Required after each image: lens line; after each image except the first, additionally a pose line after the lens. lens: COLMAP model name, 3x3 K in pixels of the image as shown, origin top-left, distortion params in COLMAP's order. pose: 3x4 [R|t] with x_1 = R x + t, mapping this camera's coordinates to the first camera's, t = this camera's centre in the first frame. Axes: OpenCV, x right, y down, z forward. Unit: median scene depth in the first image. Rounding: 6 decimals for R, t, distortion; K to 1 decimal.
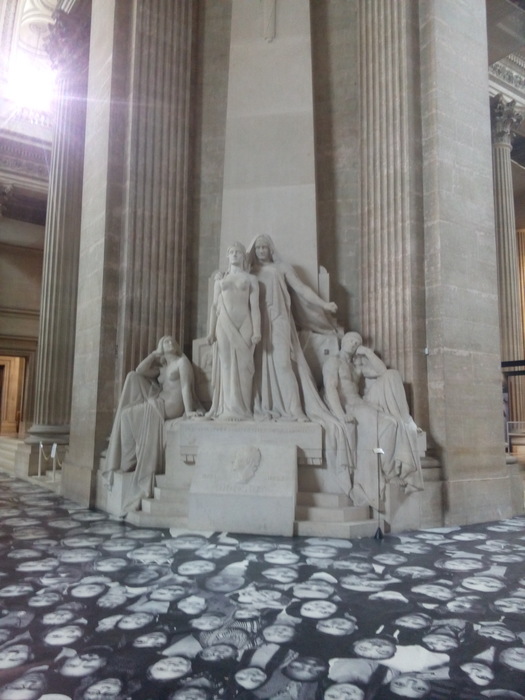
lens RADIAL K [[556.7, 0, 266.4], [0, 556.7, 347.3], [0, 0, 1]] dist [0.064996, -0.067683]
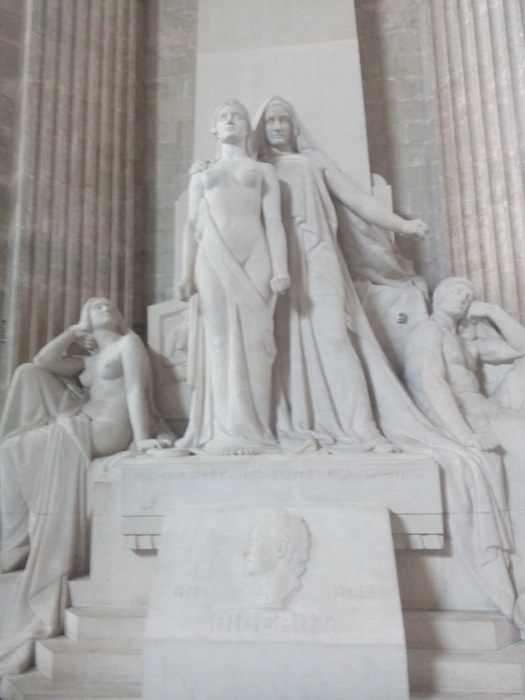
lens RADIAL K [[556.7, 0, 261.4], [0, 556.7, 347.9], [0, 0, 1]] dist [0.064996, -0.067683]
pose [[0.997527, -0.020498, 0.067231, -0.064640], [0.024098, 0.998295, -0.053170, 0.063142], [-0.066026, 0.054658, 0.996320, 0.493301]]
